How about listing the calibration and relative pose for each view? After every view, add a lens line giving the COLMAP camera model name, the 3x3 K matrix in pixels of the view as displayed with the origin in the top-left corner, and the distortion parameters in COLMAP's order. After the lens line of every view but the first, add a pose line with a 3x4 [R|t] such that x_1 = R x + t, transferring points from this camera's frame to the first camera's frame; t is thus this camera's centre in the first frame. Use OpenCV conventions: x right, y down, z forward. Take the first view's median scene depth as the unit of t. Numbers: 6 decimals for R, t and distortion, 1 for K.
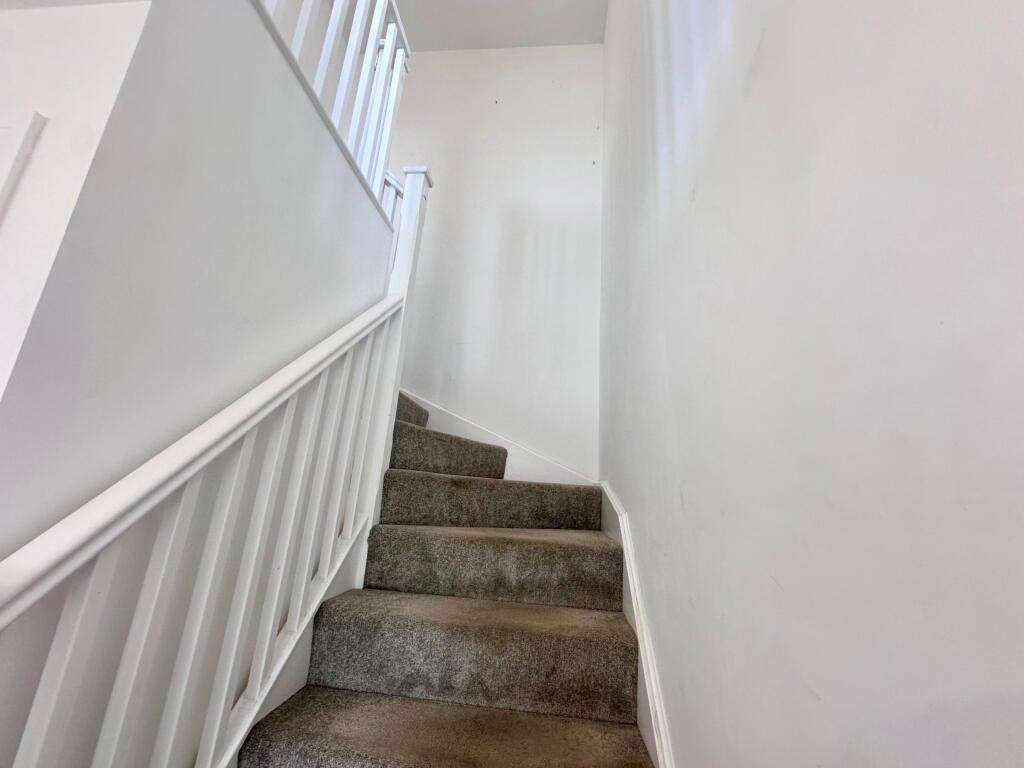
lens RADIAL K [[408.2, 0, 512.0], [0, 408.2, 384.0], [0, 0, 1]] dist [-0.004675, 0.000365]
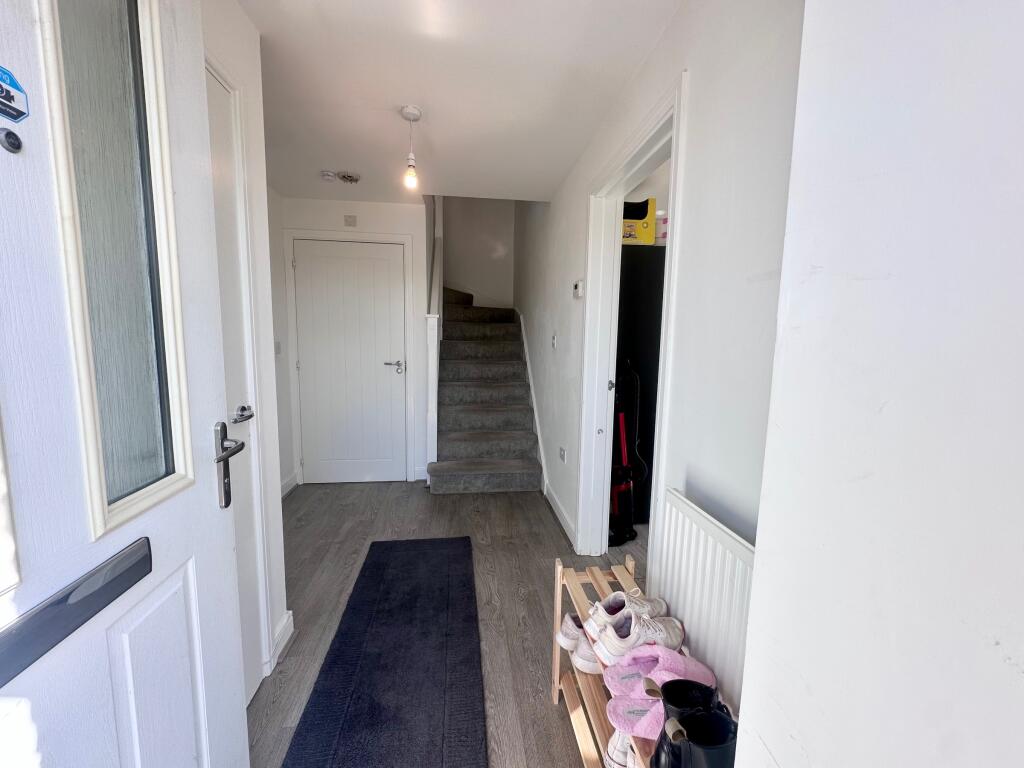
lens RADIAL K [[408.2, 0, 512.0], [0, 408.2, 384.0], [0, 0, 1]] dist [-0.004675, 0.000365]
pose [[0.975543, -0.069913, 0.208396, -0.480900], [-0.014933, 0.924800, 0.380161, -0.378617], [-0.219303, -0.373975, 0.901137, -1.977458]]
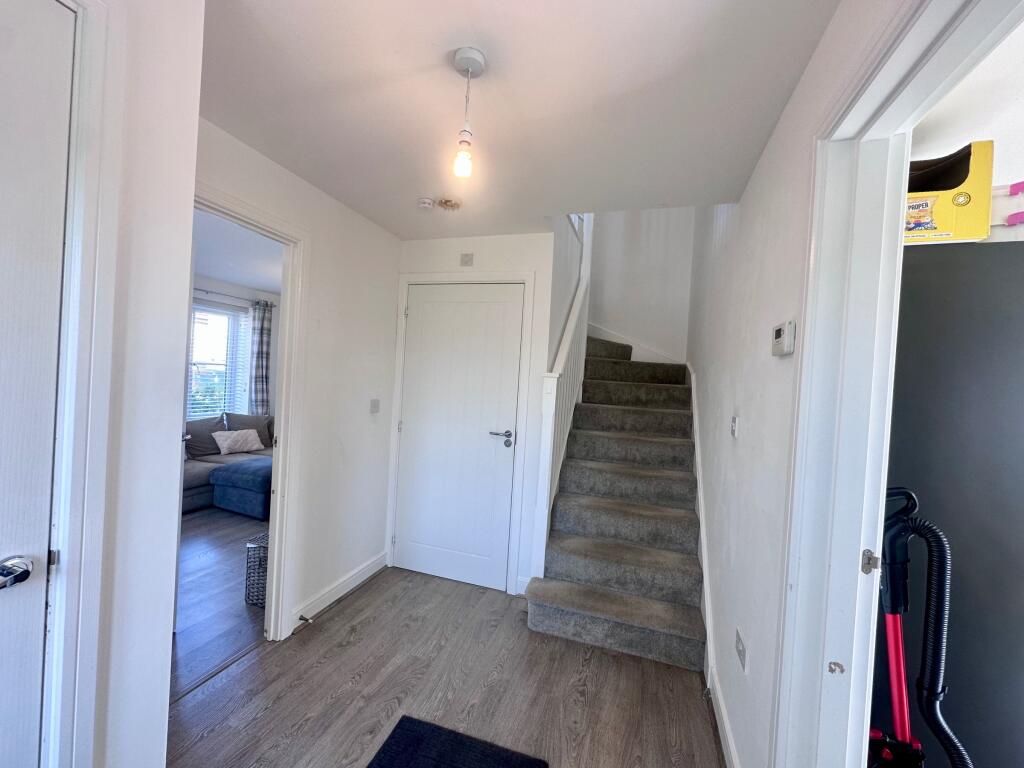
lens RADIAL K [[408.2, 0, 512.0], [0, 408.2, 384.0], [0, 0, 1]] dist [-0.004675, 0.000365]
pose [[0.975995, -0.001402, -0.217787, -0.214744], [0.058562, 0.964840, 0.256232, -0.265888], [0.209770, -0.262835, 0.941761, -1.337532]]
